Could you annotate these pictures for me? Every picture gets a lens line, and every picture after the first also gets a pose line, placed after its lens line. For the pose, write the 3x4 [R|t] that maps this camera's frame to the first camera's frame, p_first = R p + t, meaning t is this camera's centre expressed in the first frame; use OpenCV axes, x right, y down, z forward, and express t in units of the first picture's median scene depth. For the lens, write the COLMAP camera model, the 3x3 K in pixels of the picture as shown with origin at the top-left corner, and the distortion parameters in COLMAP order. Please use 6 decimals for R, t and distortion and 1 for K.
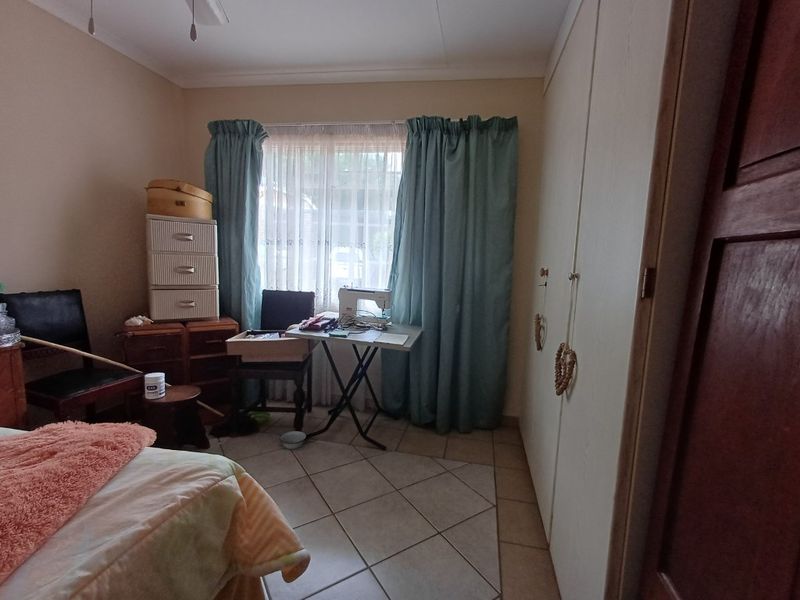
lens RADIAL K [[375.2, 0, 403.0], [0, 375.2, 303.6], [0, 0, 1]] dist [-0.001044, 0.000906]
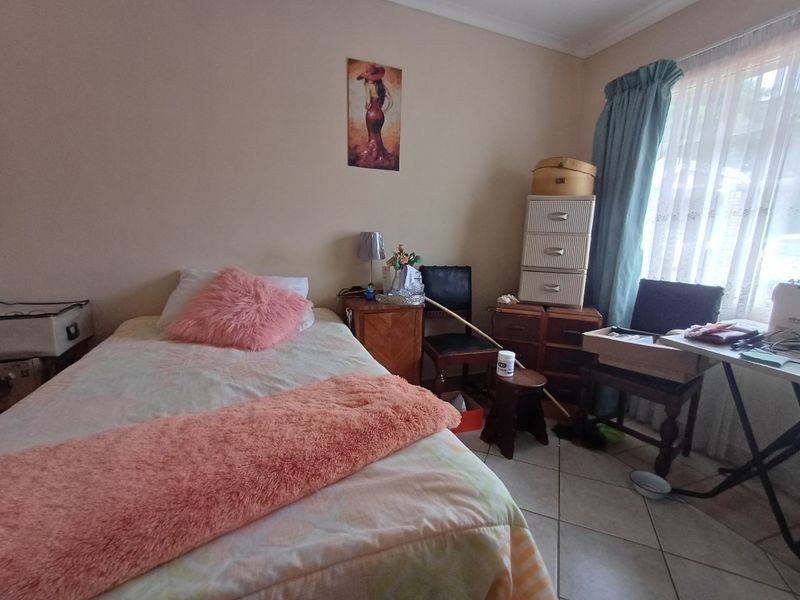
lens RADIAL K [[375.2, 0, 403.0], [0, 375.2, 303.6], [0, 0, 1]] dist [-0.001044, 0.000906]
pose [[0.577420, 0.127535, -0.806425, -0.025353], [-0.113471, 0.990674, 0.075426, 0.012937], [0.808524, 0.047953, 0.586507, 0.156013]]
